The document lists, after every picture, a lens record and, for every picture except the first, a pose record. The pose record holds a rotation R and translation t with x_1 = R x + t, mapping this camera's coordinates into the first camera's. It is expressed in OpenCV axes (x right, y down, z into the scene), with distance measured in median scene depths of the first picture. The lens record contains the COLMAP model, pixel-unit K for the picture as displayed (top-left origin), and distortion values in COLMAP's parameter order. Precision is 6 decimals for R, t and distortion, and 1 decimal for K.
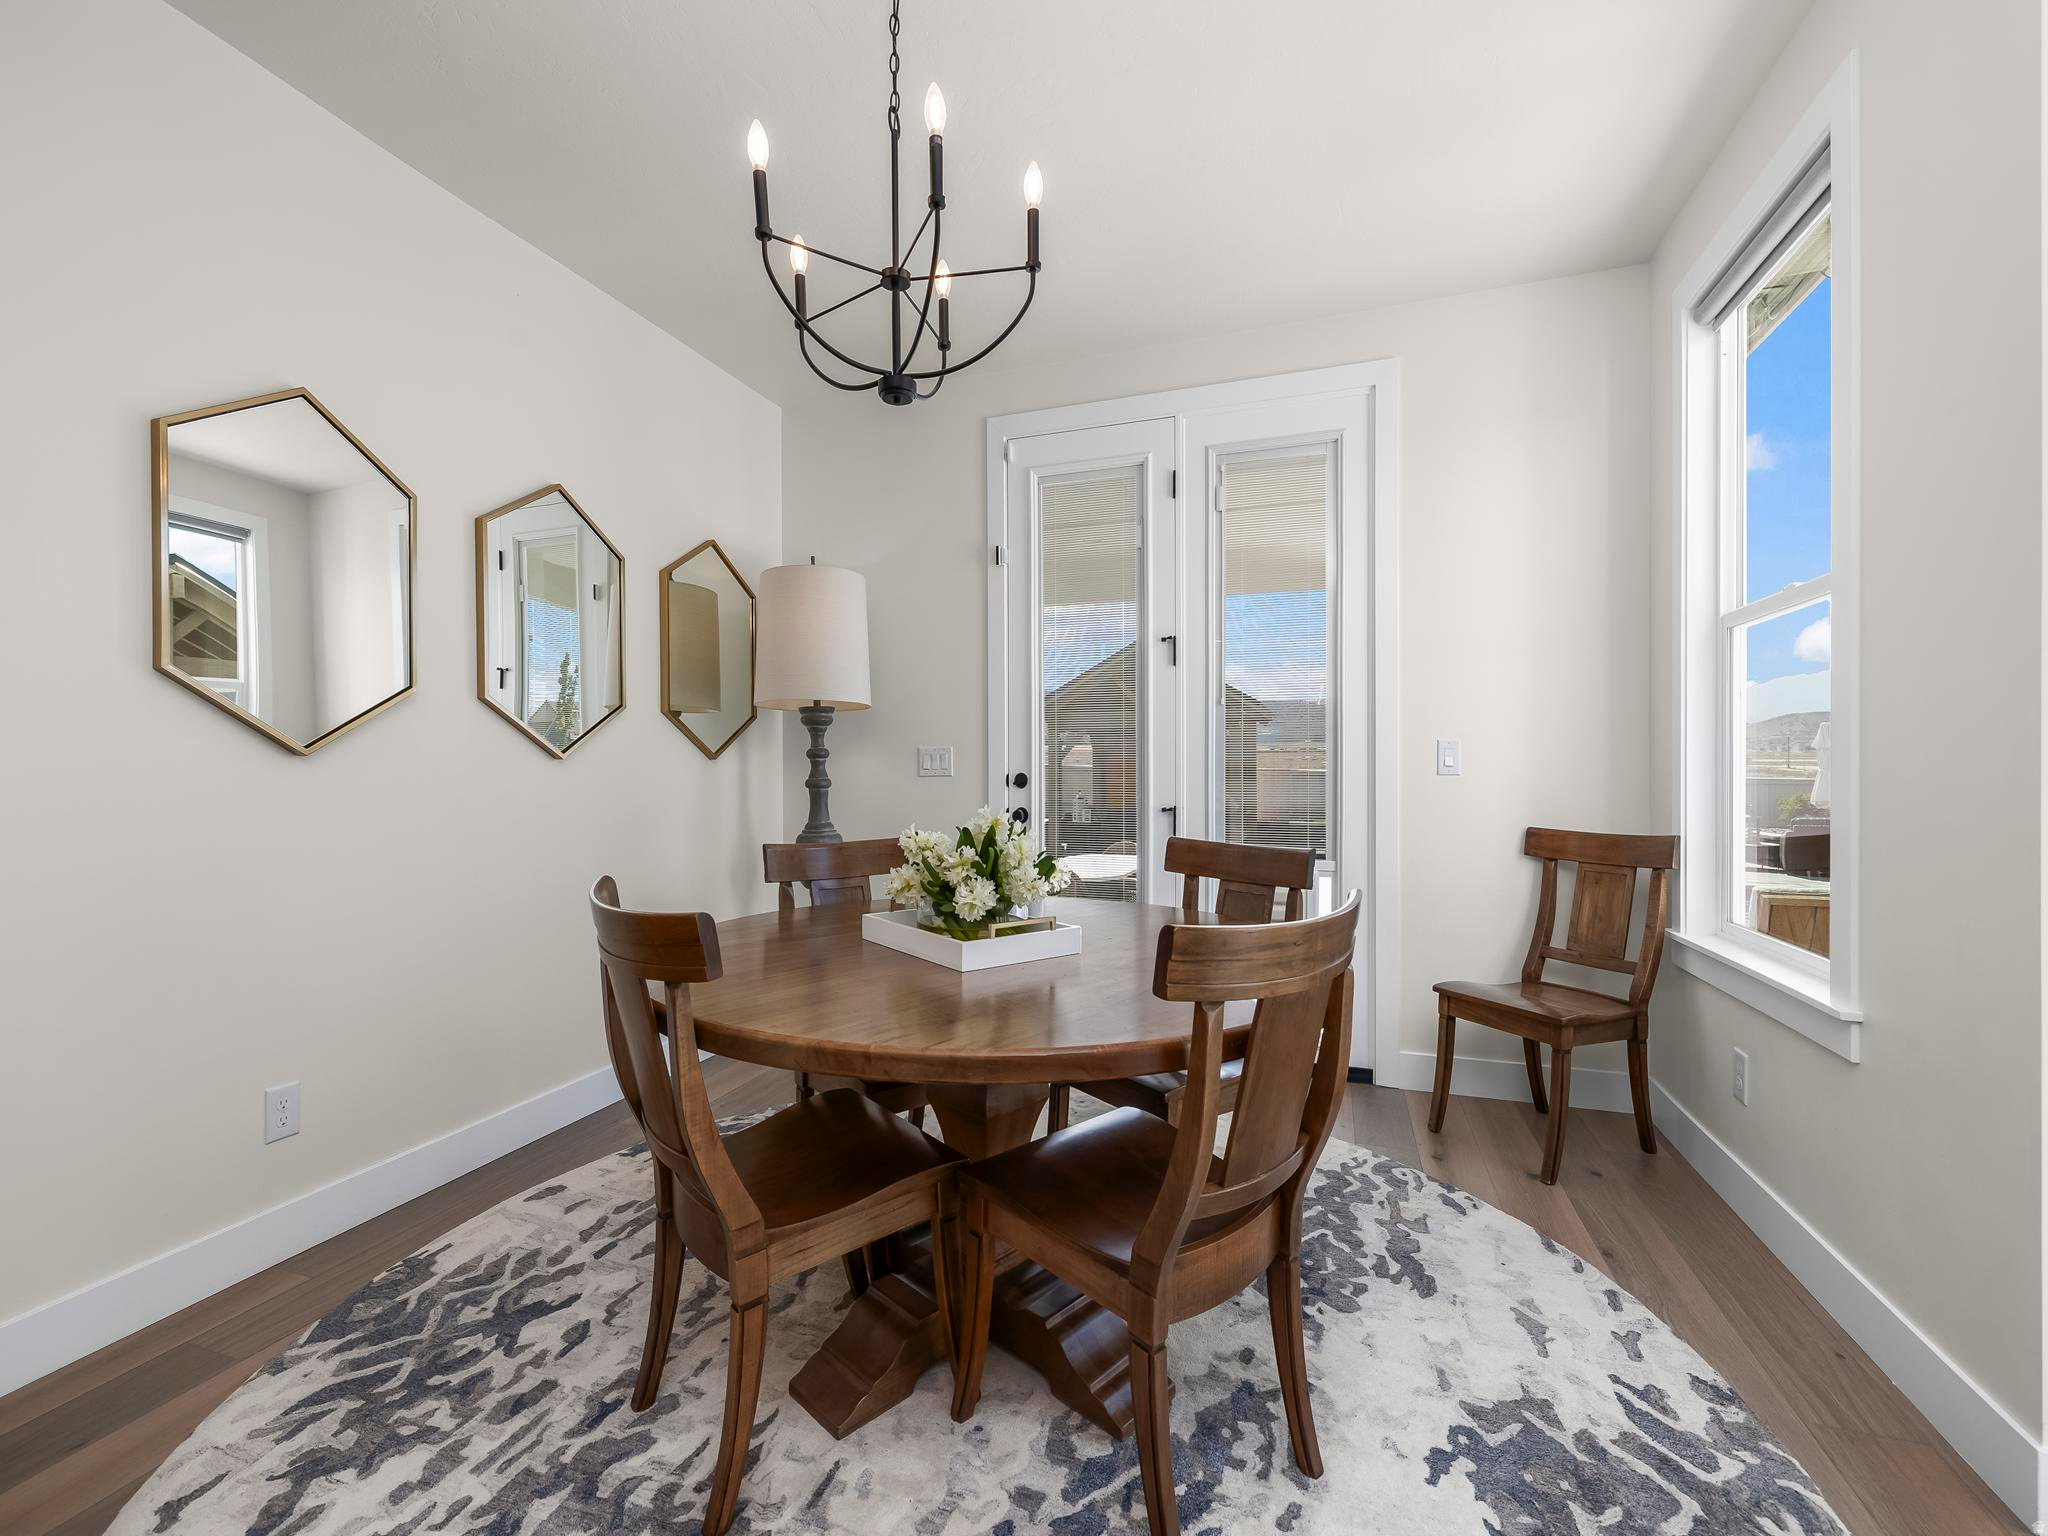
lens RADIAL K [[822.7, 0, 1024.0], [0, 822.7, 768.0], [0, 0, 1]] dist [0.001329, 0.000097]
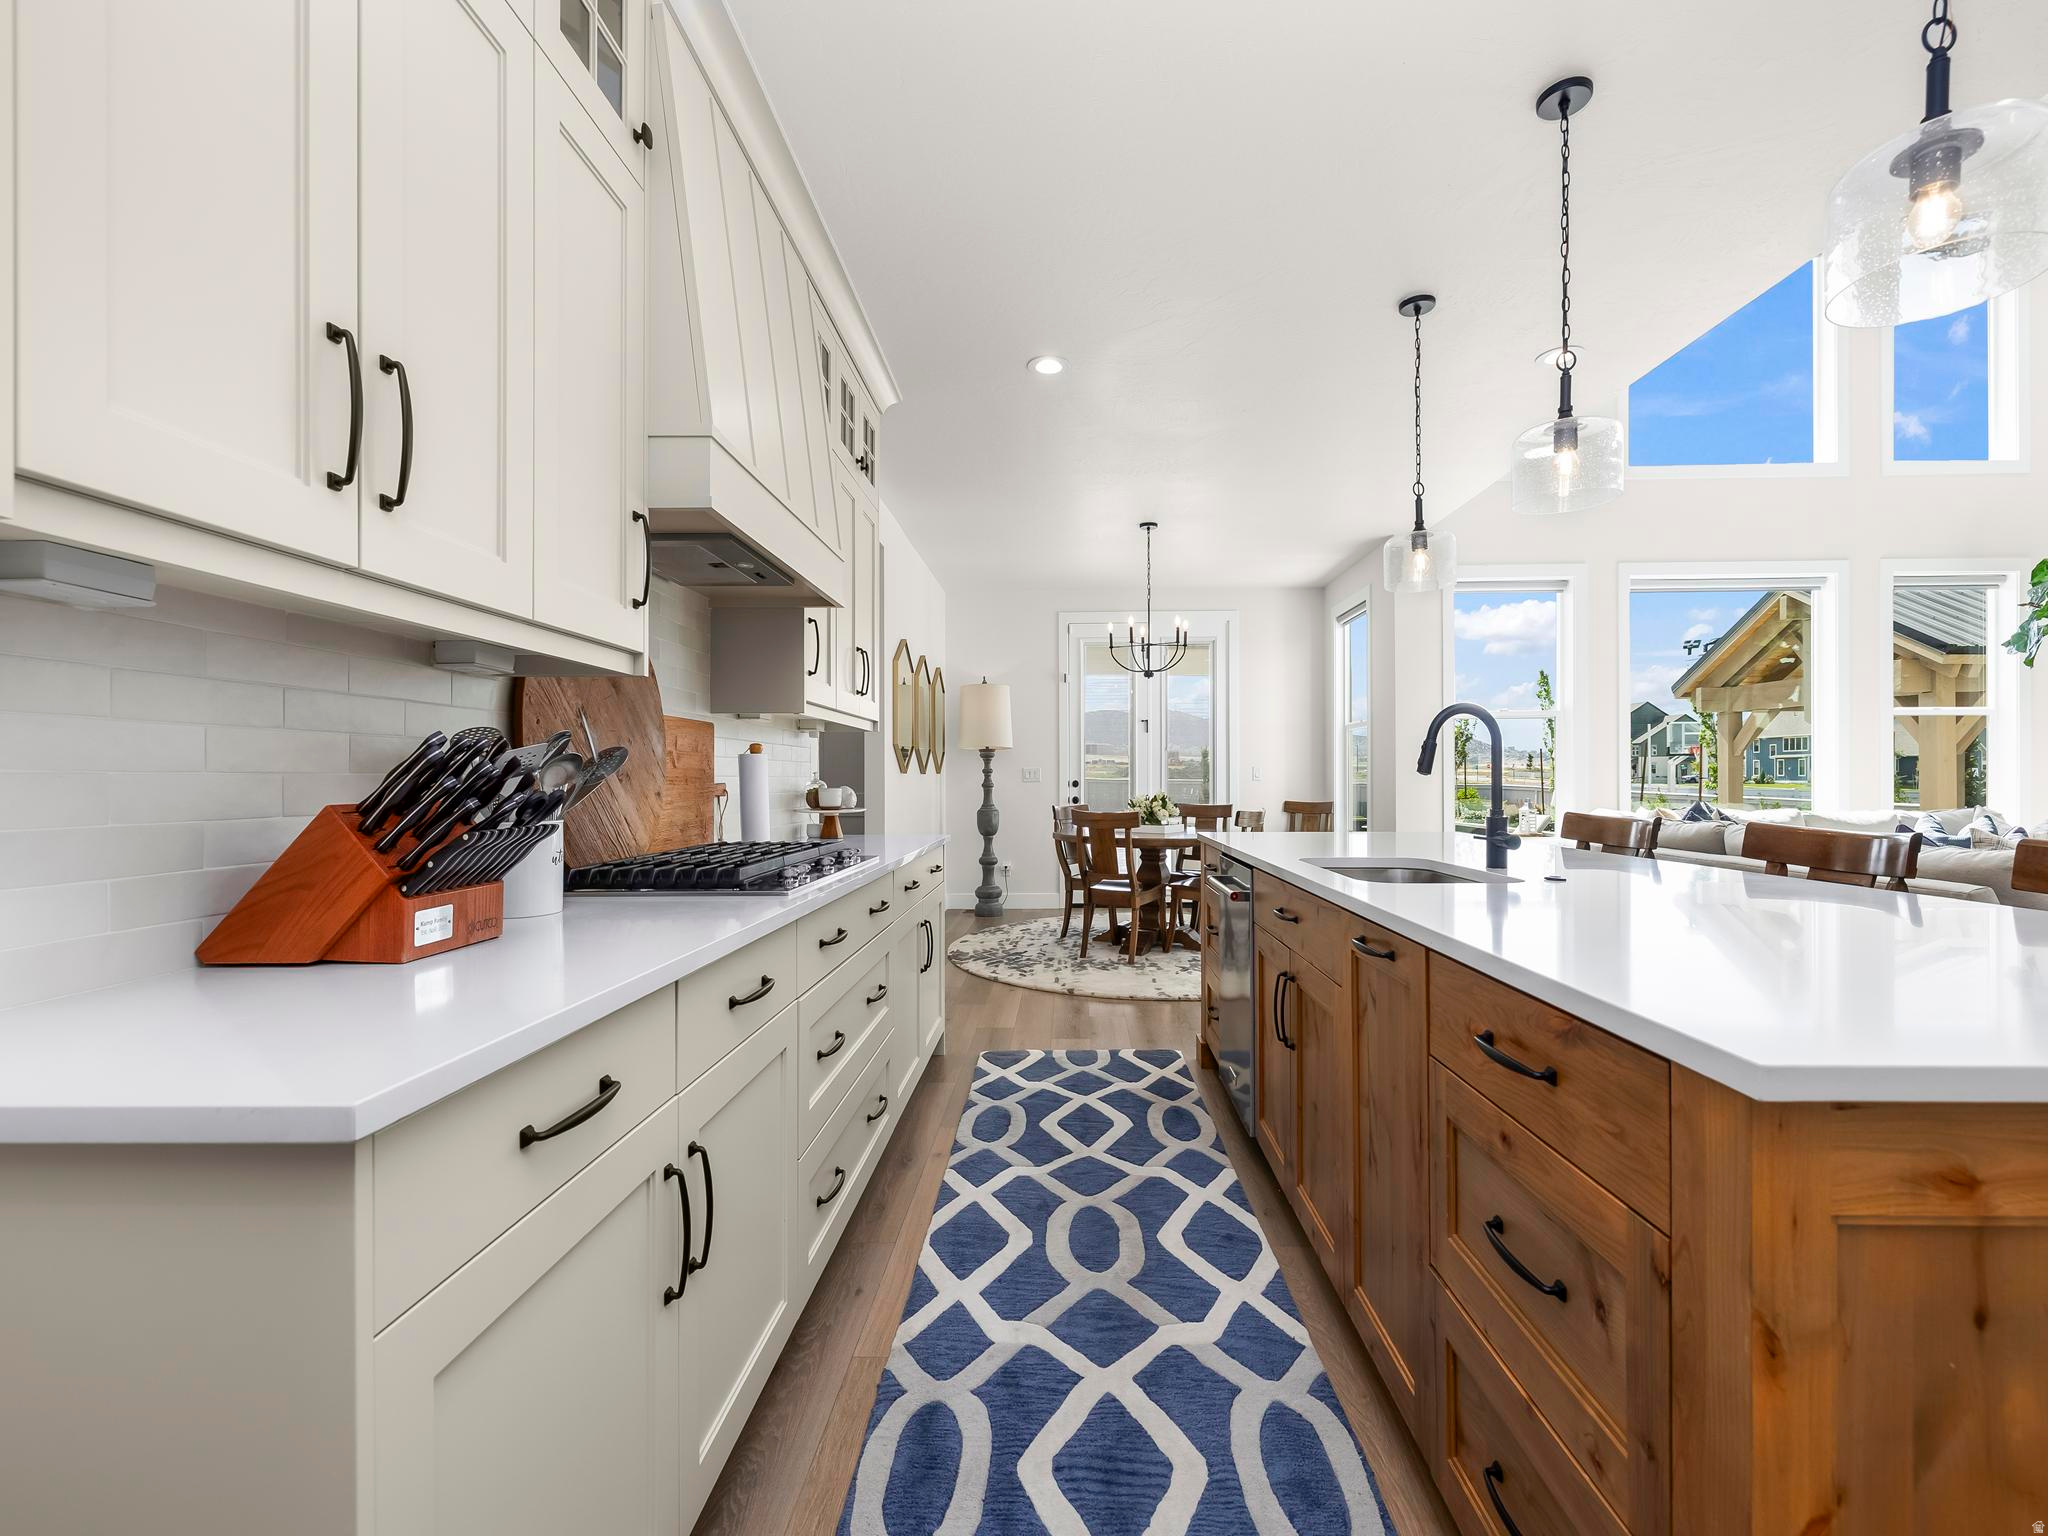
lens RADIAL K [[822.7, 0, 1024.0], [0, 822.7, 768.0], [0, 0, 1]] dist [0.001329, 0.000097]
pose [[0.955842, 0.003995, 0.293854, -0.779583], [-0.001071, 0.999948, -0.010109, -0.004137], [-0.293880, 0.009348, 0.955797, -1.030991]]
